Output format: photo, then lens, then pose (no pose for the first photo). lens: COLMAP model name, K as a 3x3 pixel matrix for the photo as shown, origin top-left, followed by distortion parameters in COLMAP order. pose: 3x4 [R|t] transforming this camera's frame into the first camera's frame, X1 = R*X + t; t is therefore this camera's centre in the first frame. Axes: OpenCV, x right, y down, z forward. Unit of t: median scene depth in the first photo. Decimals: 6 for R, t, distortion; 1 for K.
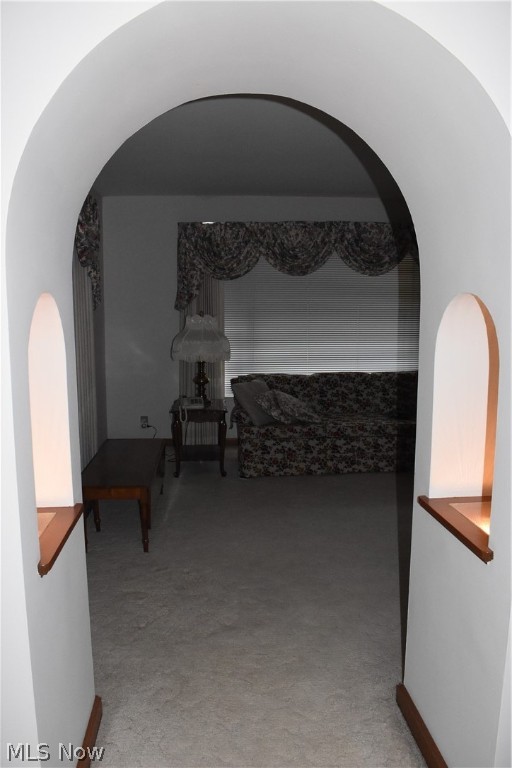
lens RADIAL K [[602.8, 0, 253.7], [0, 602.8, 382.6], [0, 0, 1]] dist [-0.086173, 0.006786]
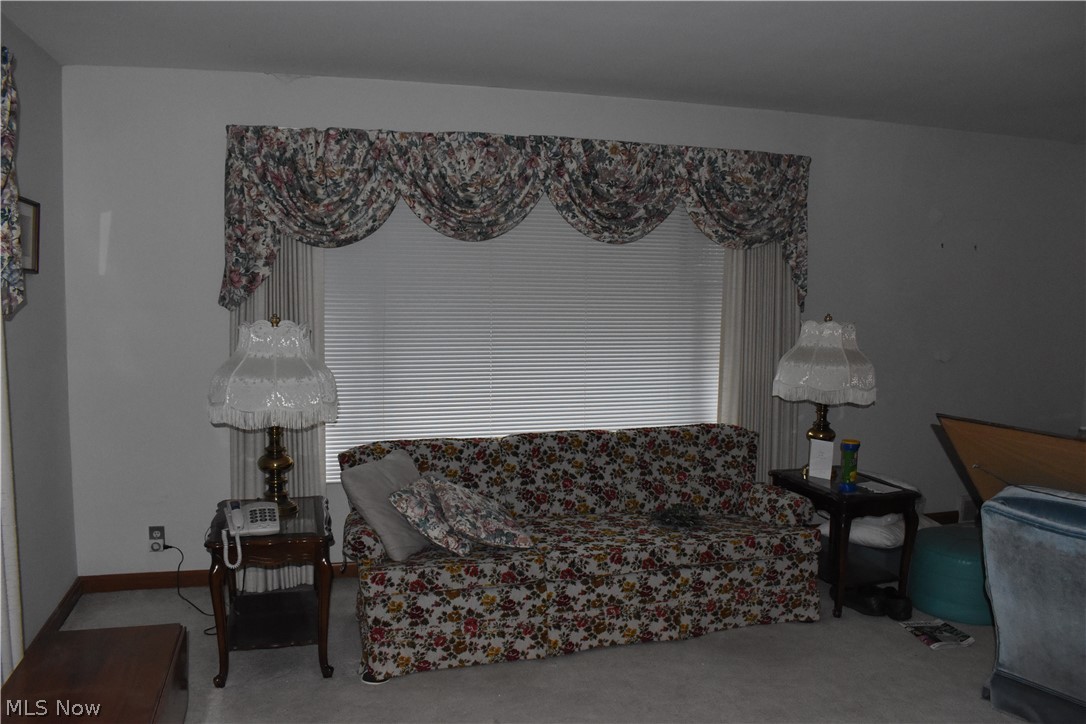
lens RADIAL K [[852.4, 0, 542.3], [0, 852.4, 366.4], [0, 0, 1]] dist [-0.086173, 0.006786]
pose [[0.979184, -0.006641, 0.202865, -0.015591], [0.011631, 0.999658, -0.023417, -0.056700], [-0.202640, 0.025289, 0.978927, 0.301059]]
